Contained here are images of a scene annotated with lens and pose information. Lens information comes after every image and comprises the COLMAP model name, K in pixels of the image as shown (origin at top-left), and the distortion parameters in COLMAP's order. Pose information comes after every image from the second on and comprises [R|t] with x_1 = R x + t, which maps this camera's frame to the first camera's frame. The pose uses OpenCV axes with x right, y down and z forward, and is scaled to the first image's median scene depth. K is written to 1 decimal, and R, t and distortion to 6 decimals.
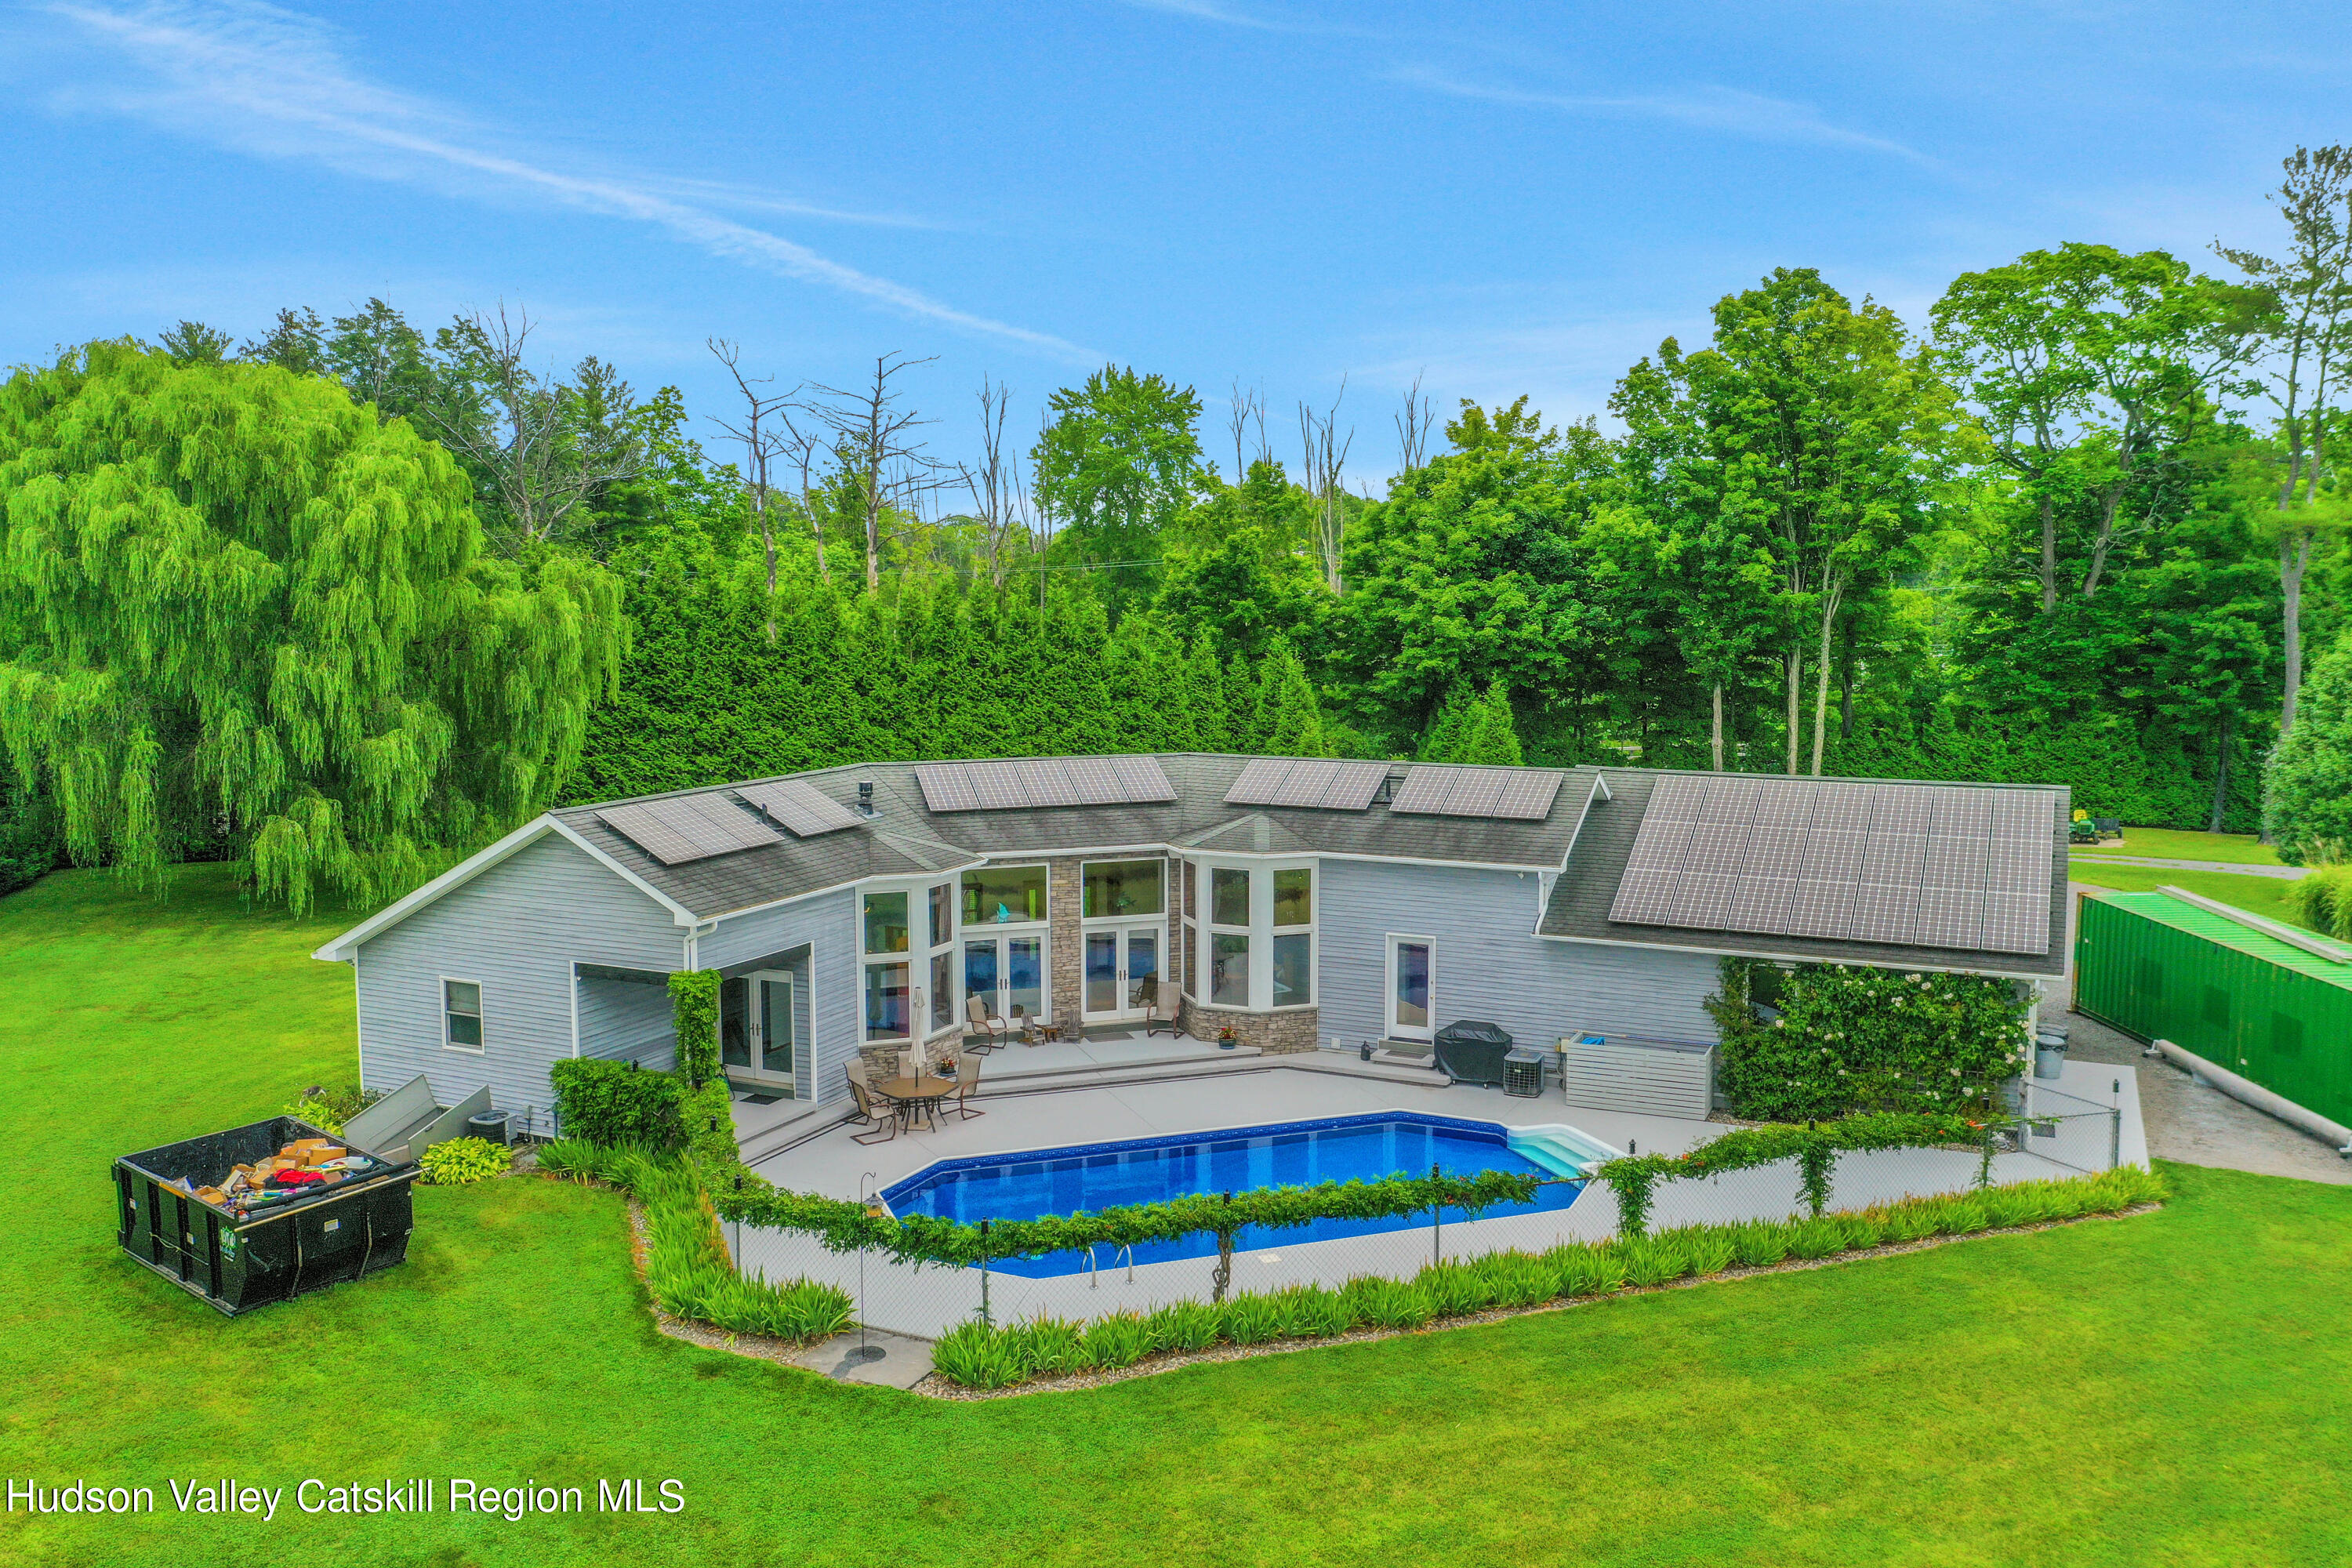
lens RADIAL K [[1854.5, 0, 1169.5], [0, 1854.5, 783.3], [0, 0, 1]] dist [0.002476, -0.005117]
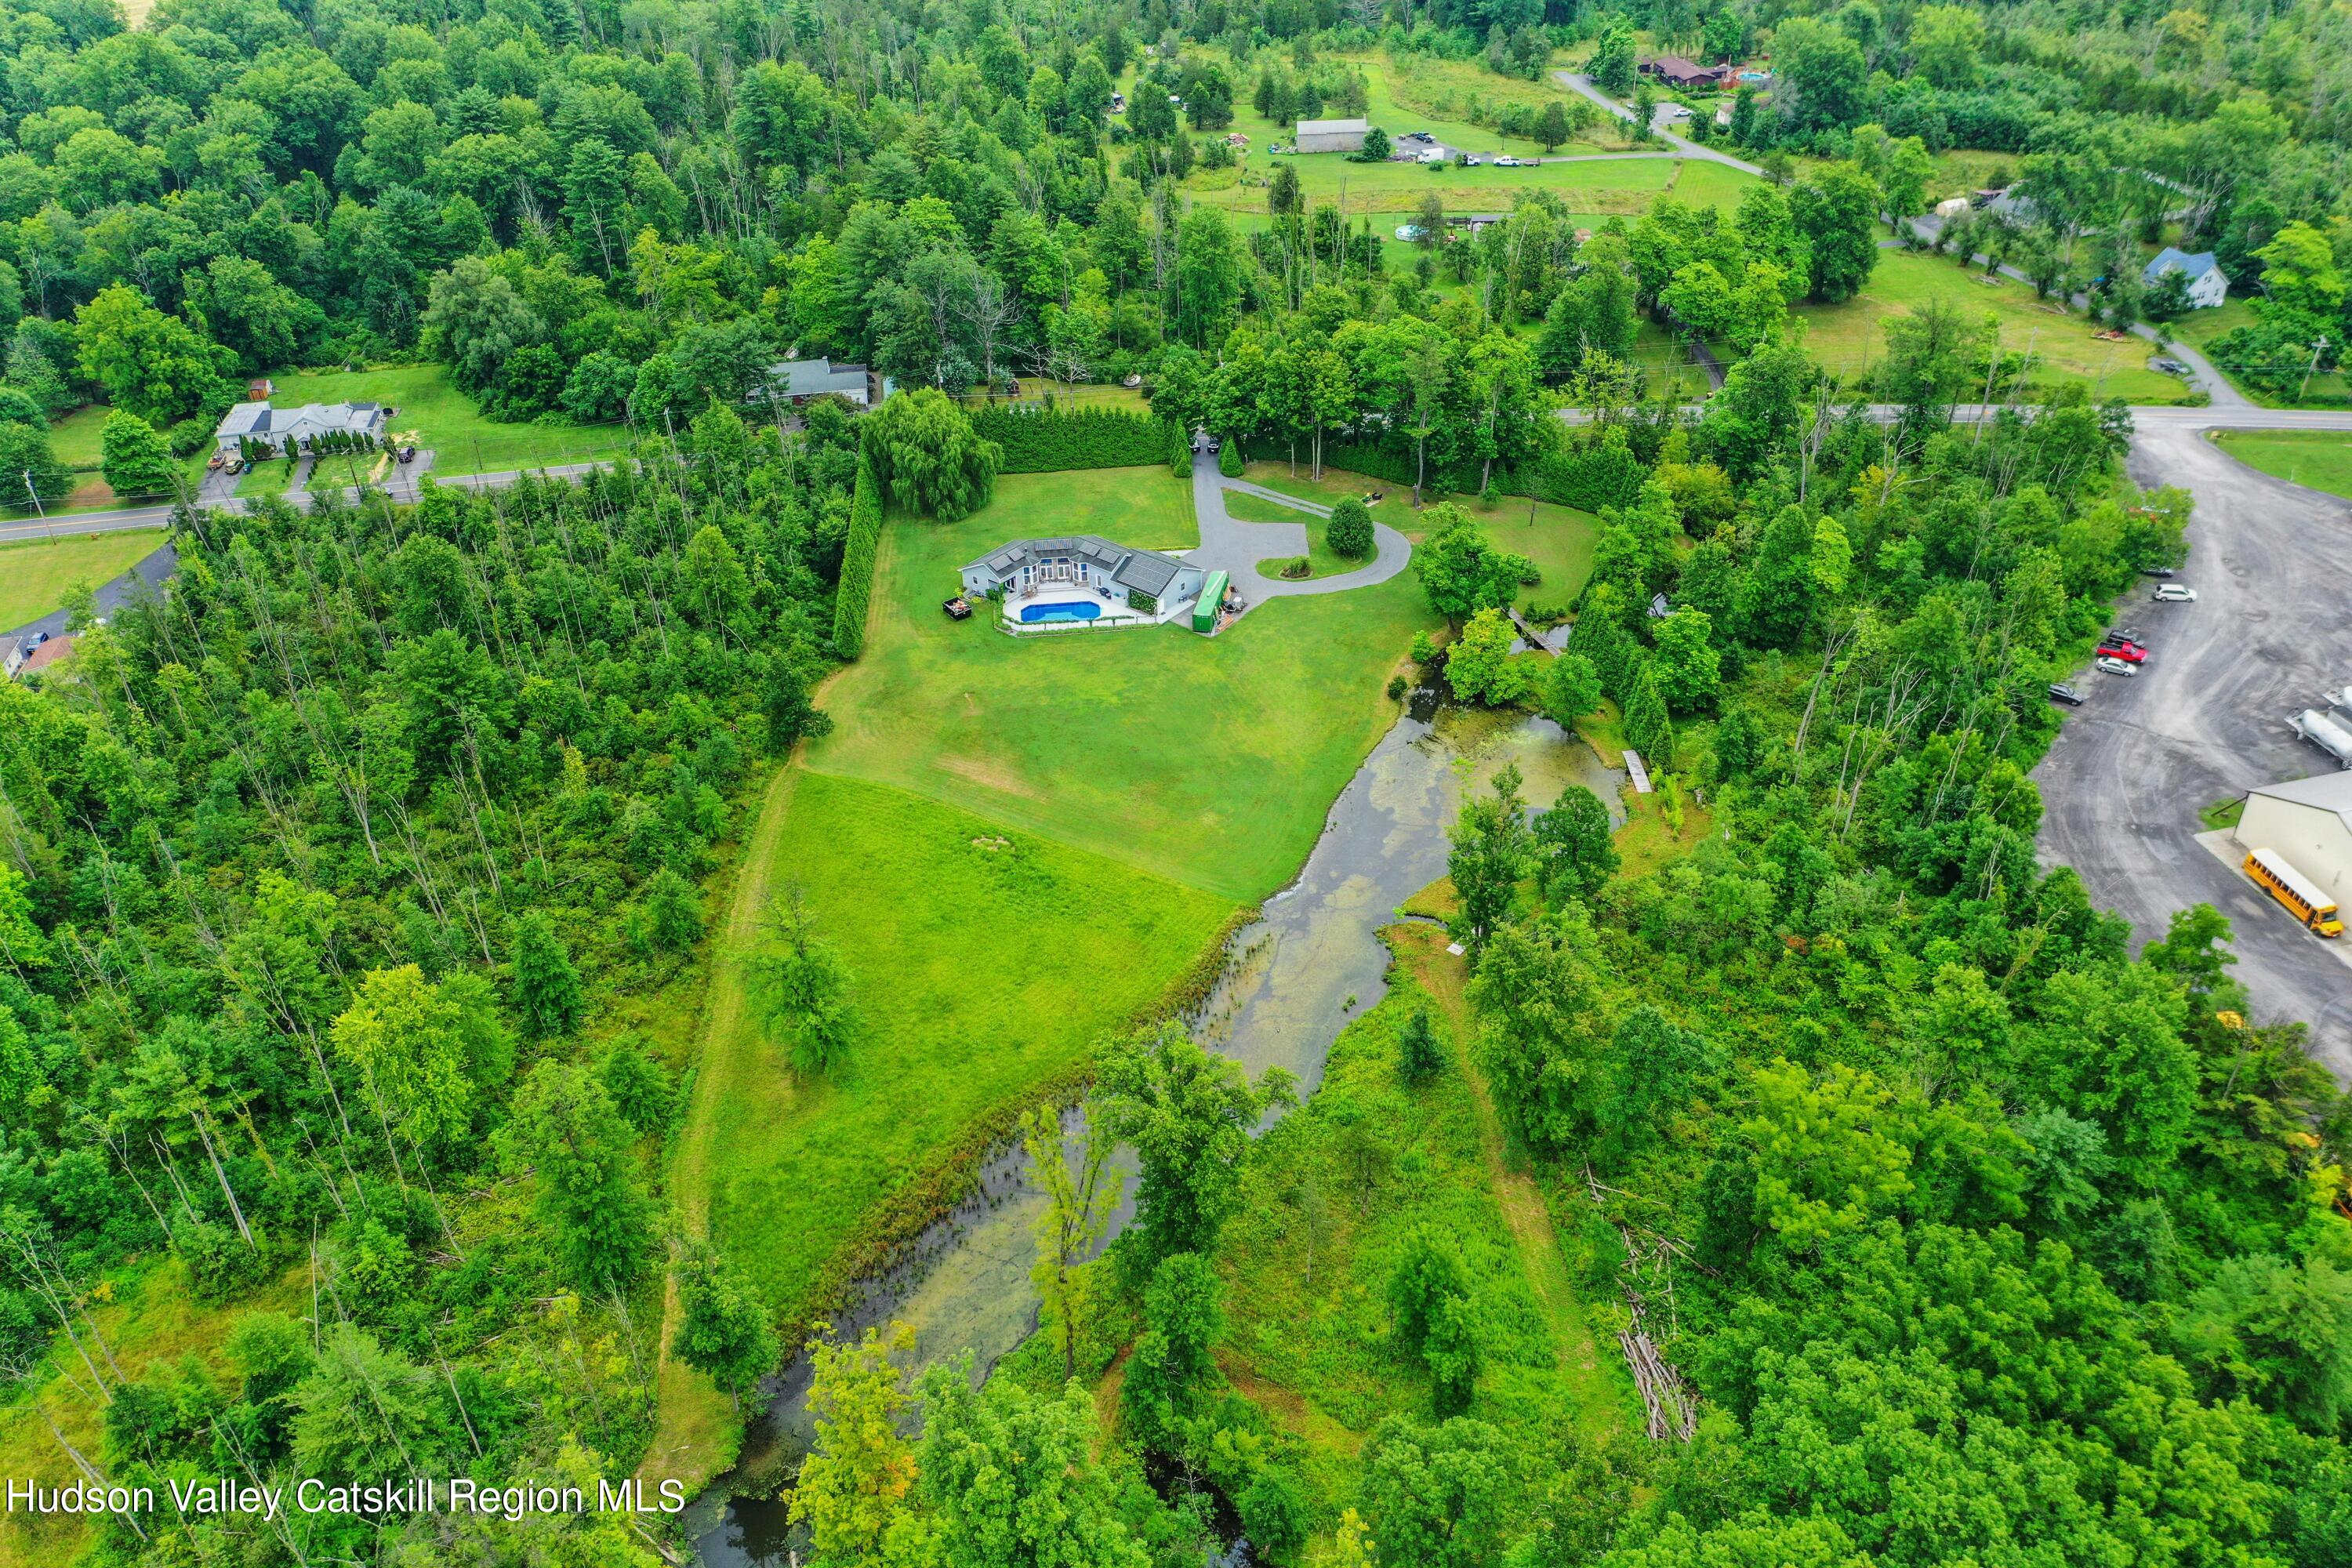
lens RADIAL K [[1854.5, 0, 1169.5], [0, 1854.5, 783.3], [0, 0, 1]] dist [0.002476, -0.005117]
pose [[0.965766, 0.125267, -0.227165, 2.052231], [-0.001434, 0.878247, 0.478204, -2.547821], [0.259410, -0.461508, 0.848361, -5.207931]]
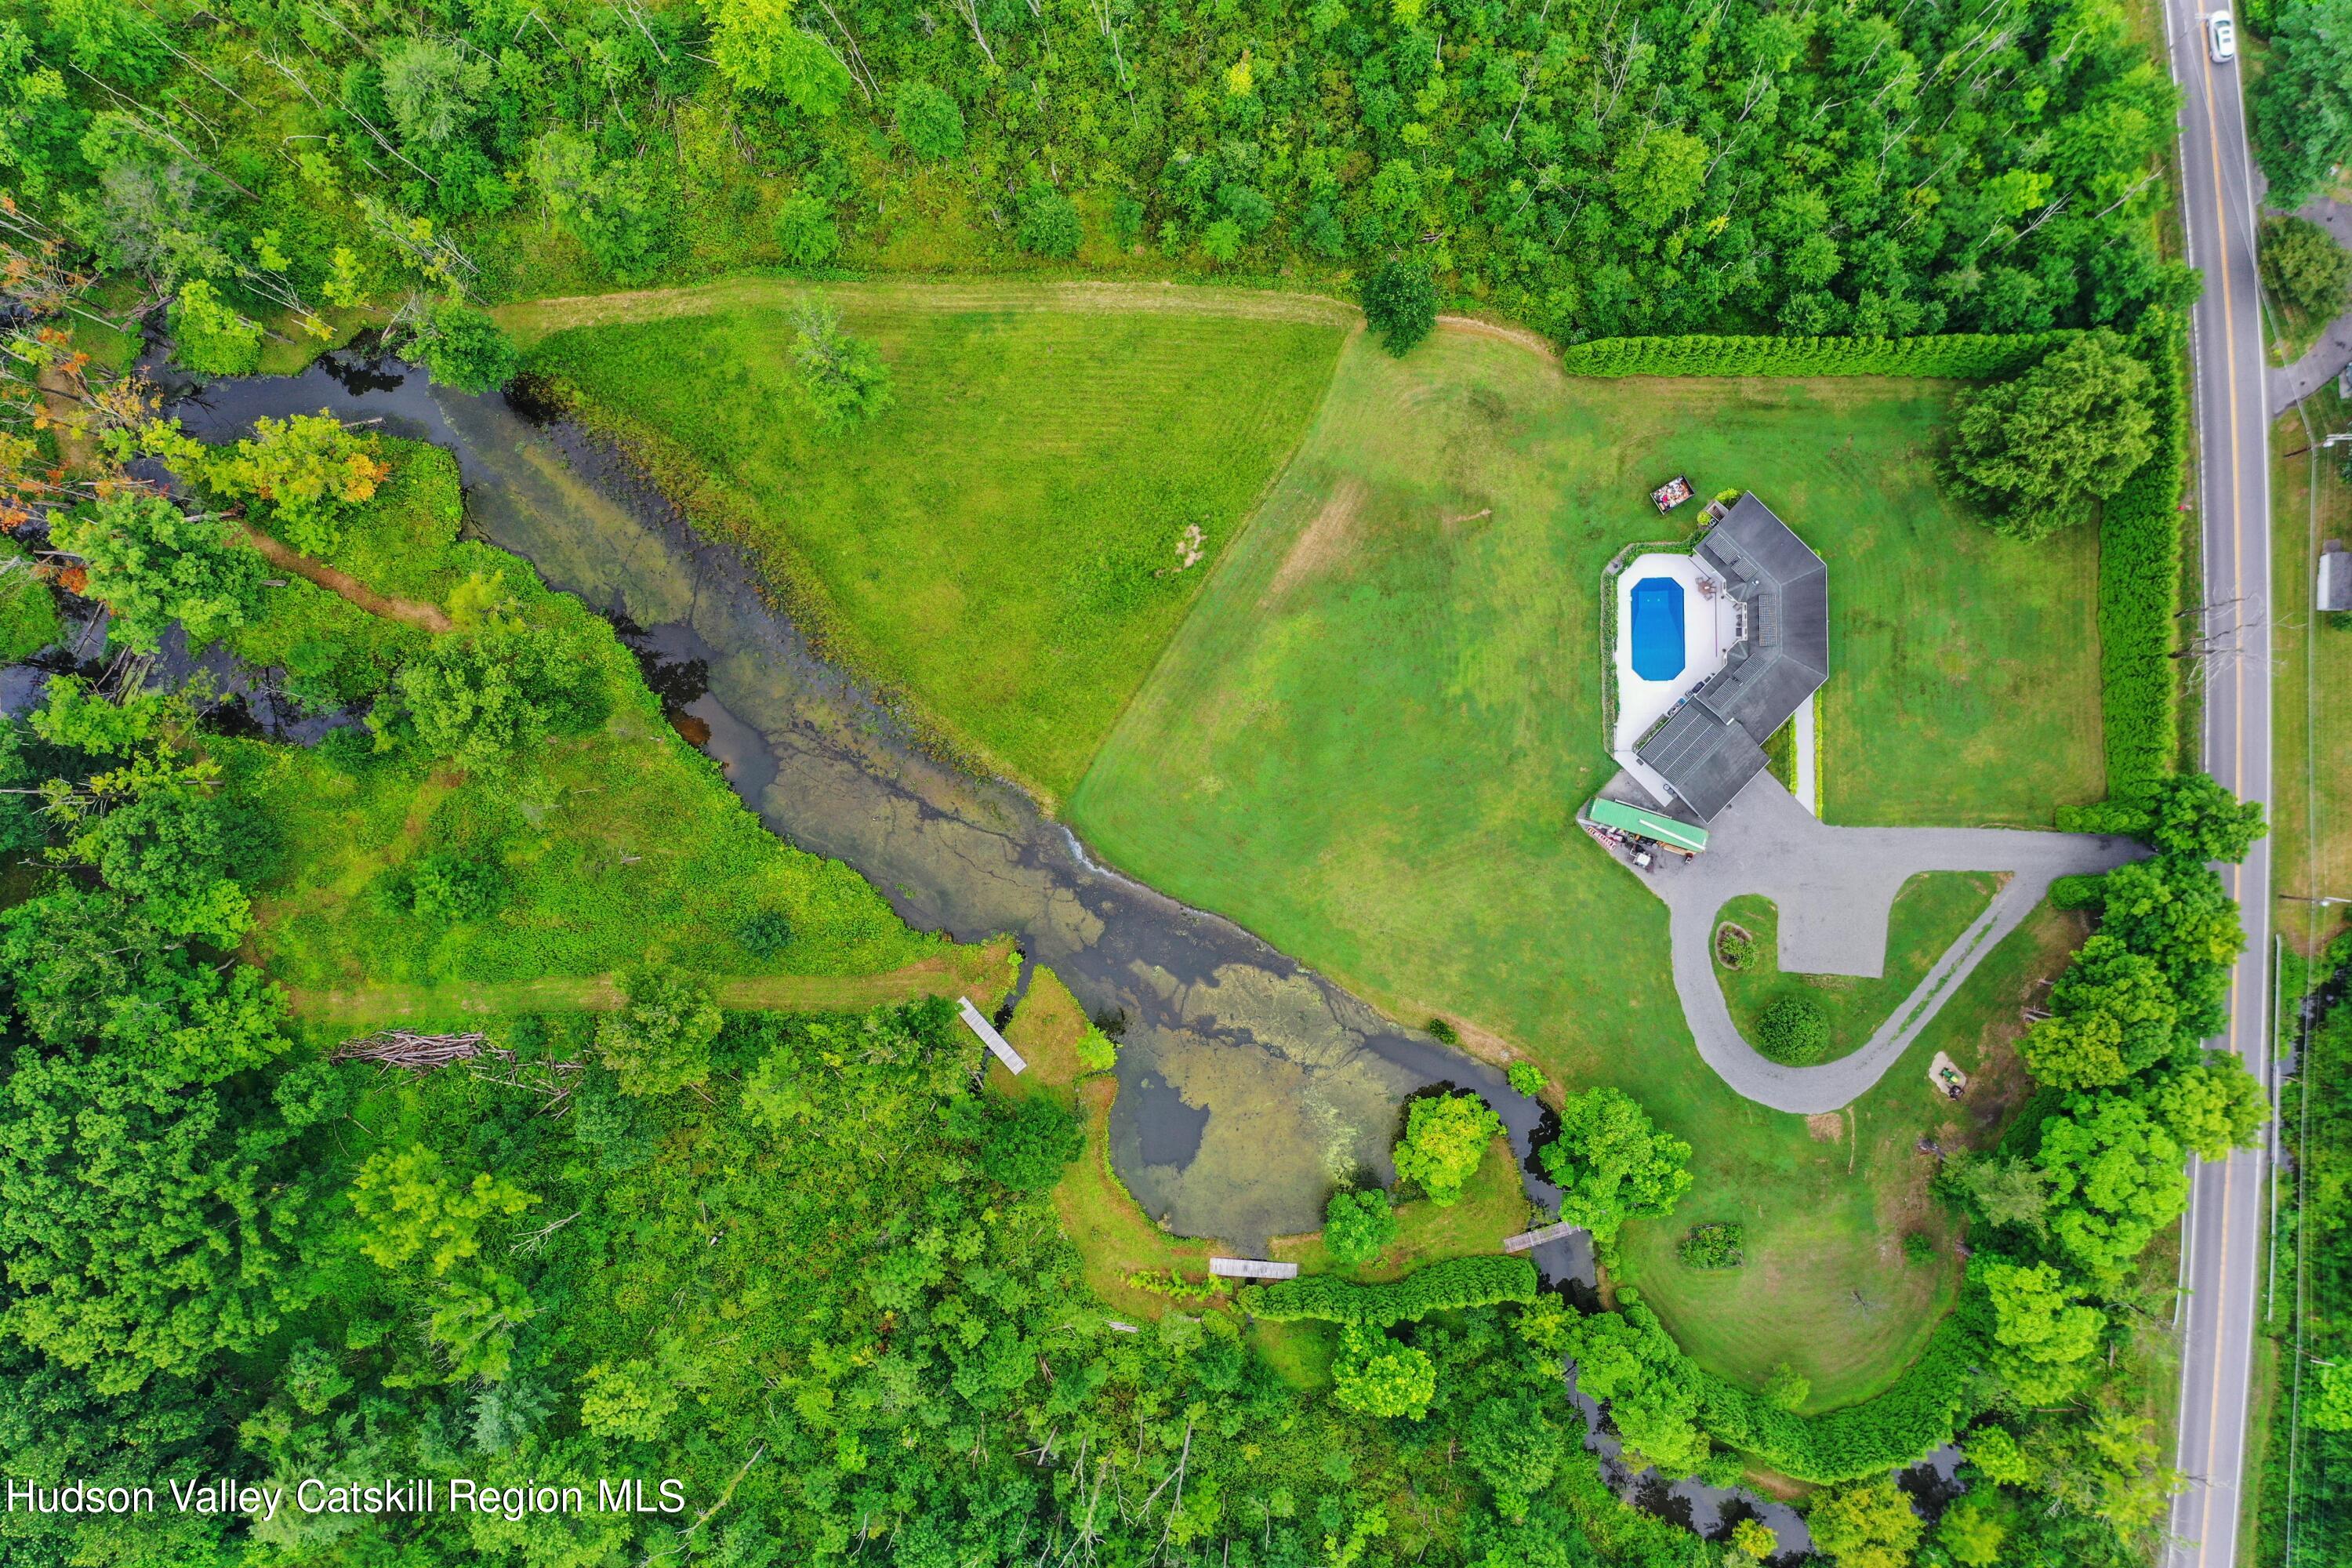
lens RADIAL K [[1854.5, 0, 1169.5], [0, 1854.5, 783.3], [0, 0, 1]] dist [0.002476, -0.005117]
pose [[-0.324610, 0.945829, 0.005980, 0.865470], [-0.071858, -0.030965, 0.996934, -4.991490], [0.943114, 0.323185, 0.078017, -0.796719]]
